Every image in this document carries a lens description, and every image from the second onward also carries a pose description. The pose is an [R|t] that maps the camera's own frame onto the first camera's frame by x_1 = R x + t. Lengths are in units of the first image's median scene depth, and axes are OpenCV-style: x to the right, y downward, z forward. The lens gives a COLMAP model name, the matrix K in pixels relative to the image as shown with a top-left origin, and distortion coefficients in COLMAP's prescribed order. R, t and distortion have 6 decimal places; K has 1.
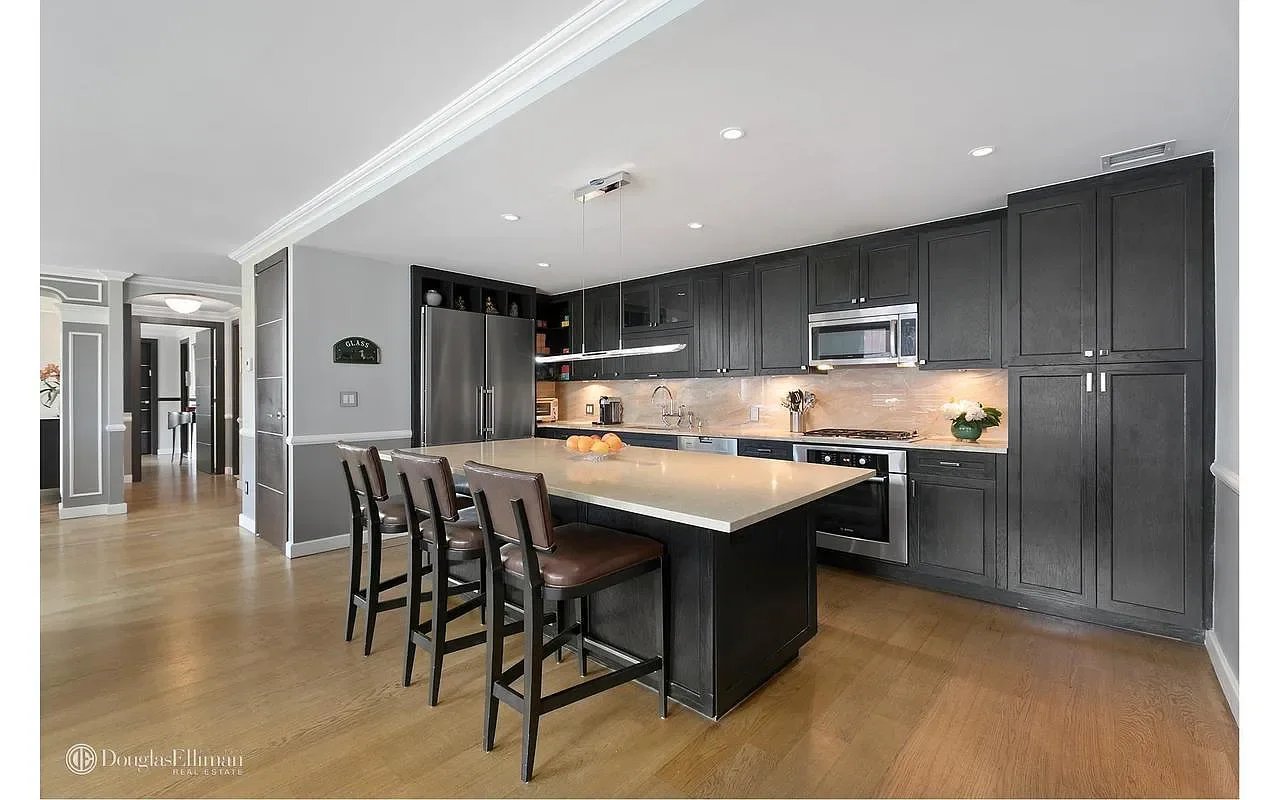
lens RADIAL K [[535.2, 0, 636.2], [0, 535.2, 390.4], [0, 0, 1]] dist [0.001997, -0.000584]
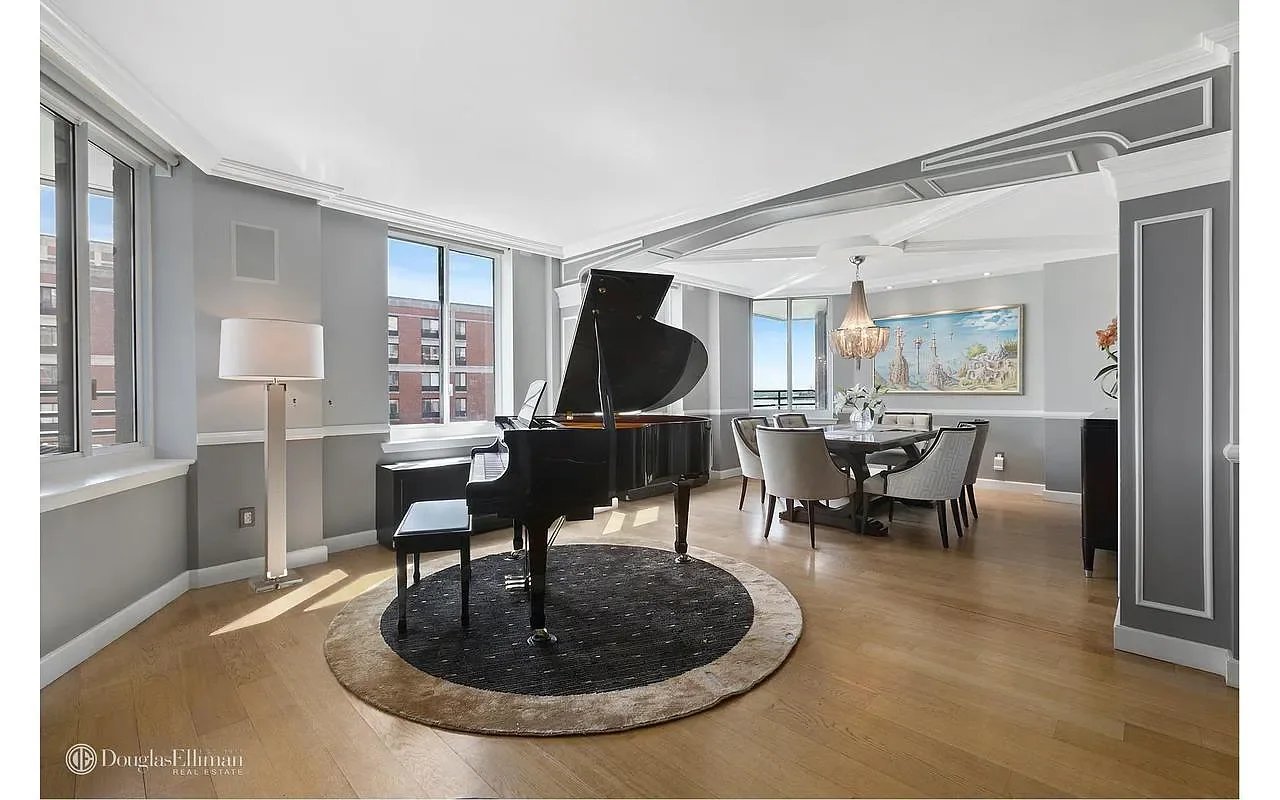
lens RADIAL K [[535.2, 0, 636.6], [0, 535.2, 396.7], [0, 0, 1]] dist [0.001997, -0.000584]
pose [[-0.039385, 0.009224, -0.999182, -0.595151], [0.011989, 0.999890, 0.008758, 0.023456], [0.999152, -0.011634, -0.039492, 0.601566]]
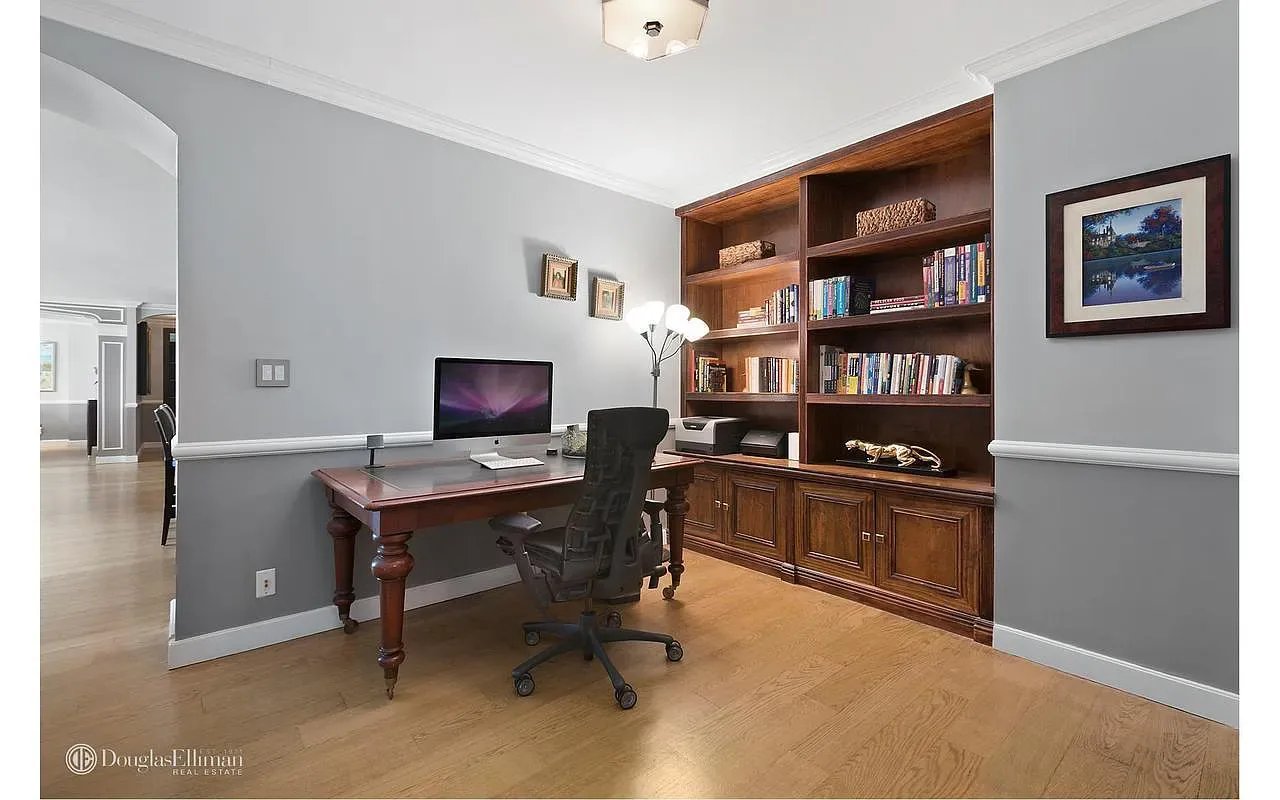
lens RADIAL K [[535.2, 0, 635.2], [0, 535.2, 390.1], [0, 0, 1]] dist [0.001997, -0.000584]
pose [[0.990507, 0.004213, -0.137399, 0.643008], [-0.003385, 0.999975, 0.006261, 0.012938], [0.137422, -0.005736, 0.990496, -0.297805]]
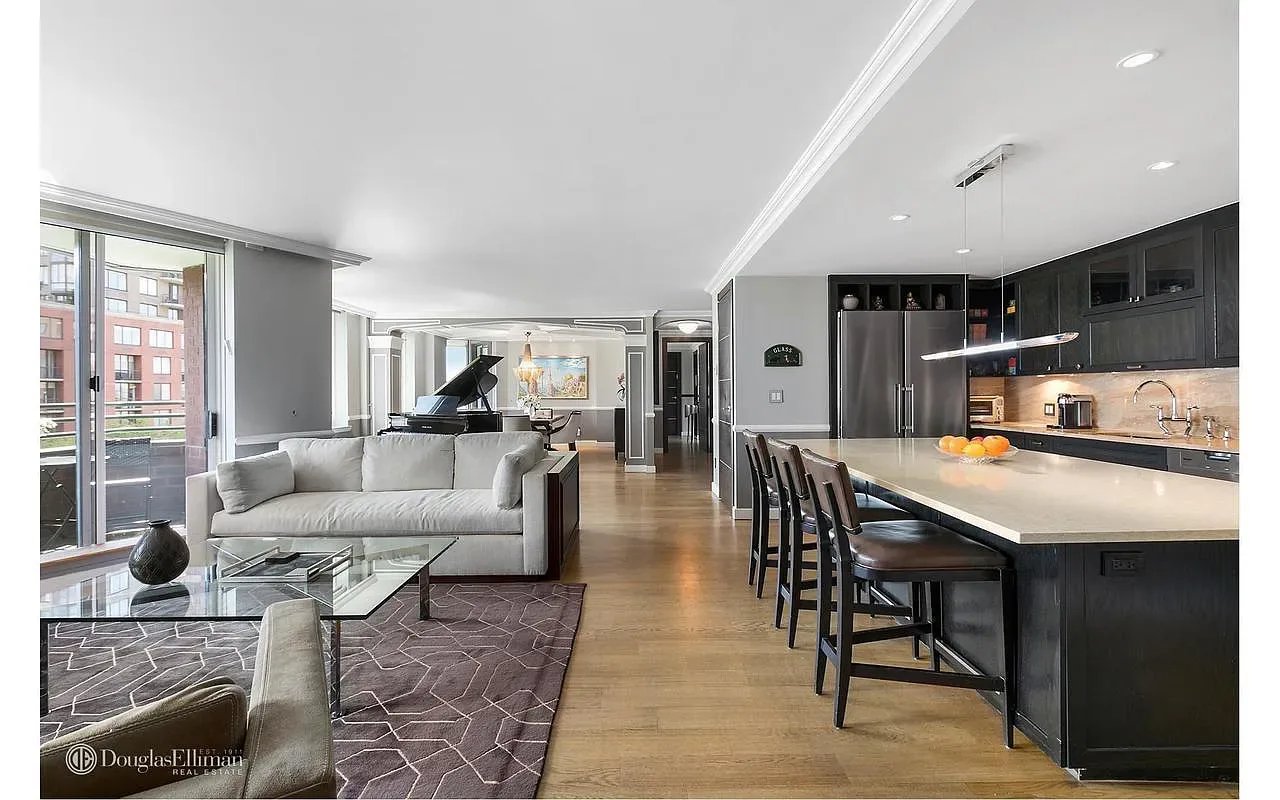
lens RADIAL K [[535.2, 0, 632.4], [0, 535.2, 391.4], [0, 0, 1]] dist [0.001997, -0.000584]
pose [[0.667024, -0.002956, -0.745030, 0.112066], [0.008487, 0.999957, 0.003631, -0.001256], [0.744988, -0.008745, 0.667021, -0.034267]]
